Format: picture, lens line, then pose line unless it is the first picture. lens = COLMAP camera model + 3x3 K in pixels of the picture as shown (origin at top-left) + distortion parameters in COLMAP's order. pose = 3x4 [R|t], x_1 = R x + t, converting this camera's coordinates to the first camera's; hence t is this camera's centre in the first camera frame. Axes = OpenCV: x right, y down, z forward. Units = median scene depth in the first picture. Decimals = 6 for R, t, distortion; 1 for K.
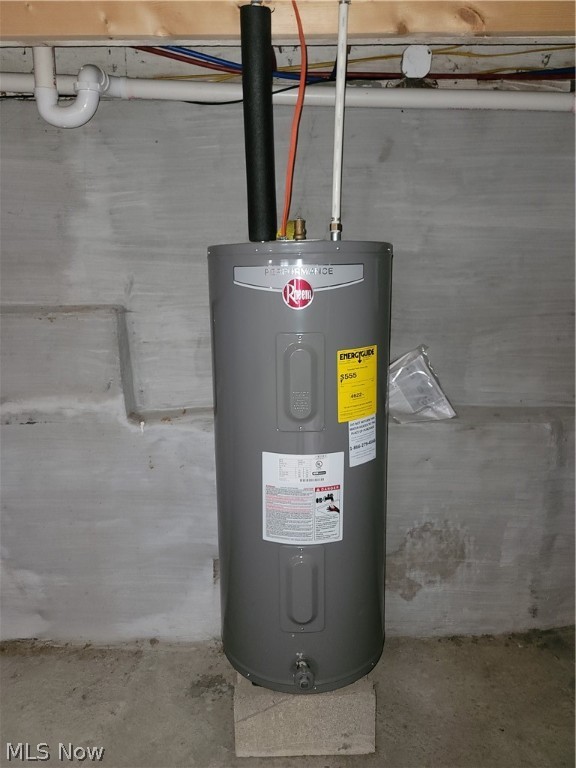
lens RADIAL K [[560.3, 0, 290.1], [0, 560.3, 383.7], [0, 0, 1]] dist [0.042038, -0.007572]
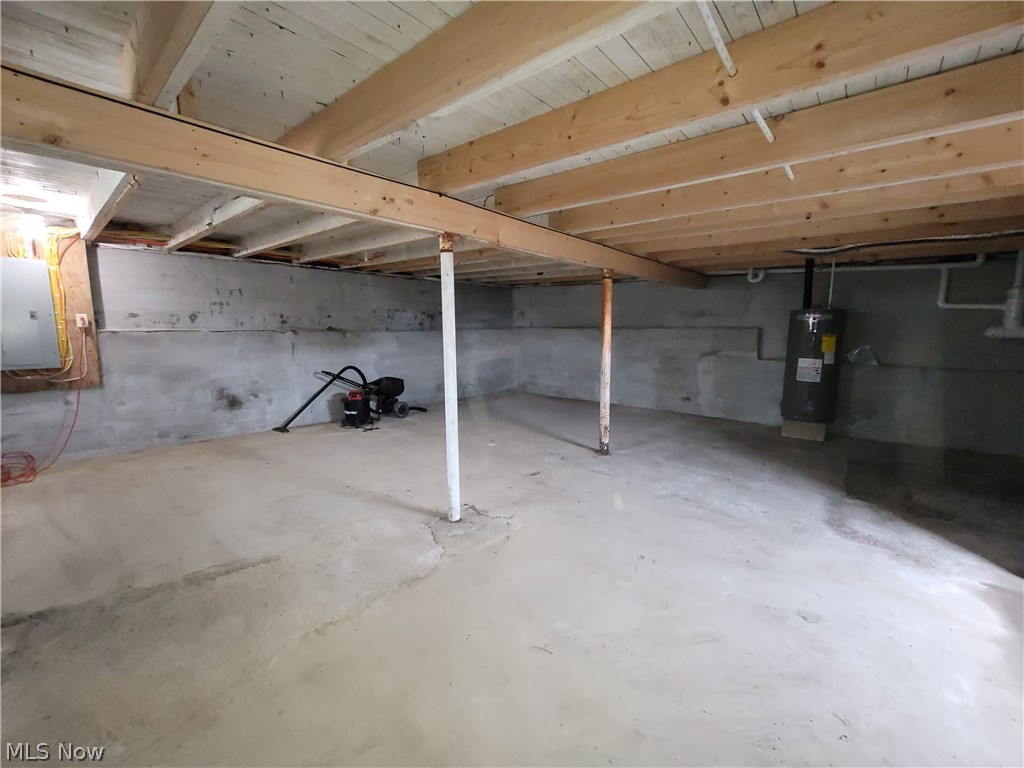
lens RADIAL K [[419.1, 0, 508.6], [0, 419.1, 382.5], [0, 0, 1]] dist [-0.002085, -0.000215]
pose [[0.745669, 0.107372, -0.657608, 0.397740], [-0.149934, 0.988659, -0.008586, 0.630113], [0.649228, 0.105000, 0.753311, -2.674817]]
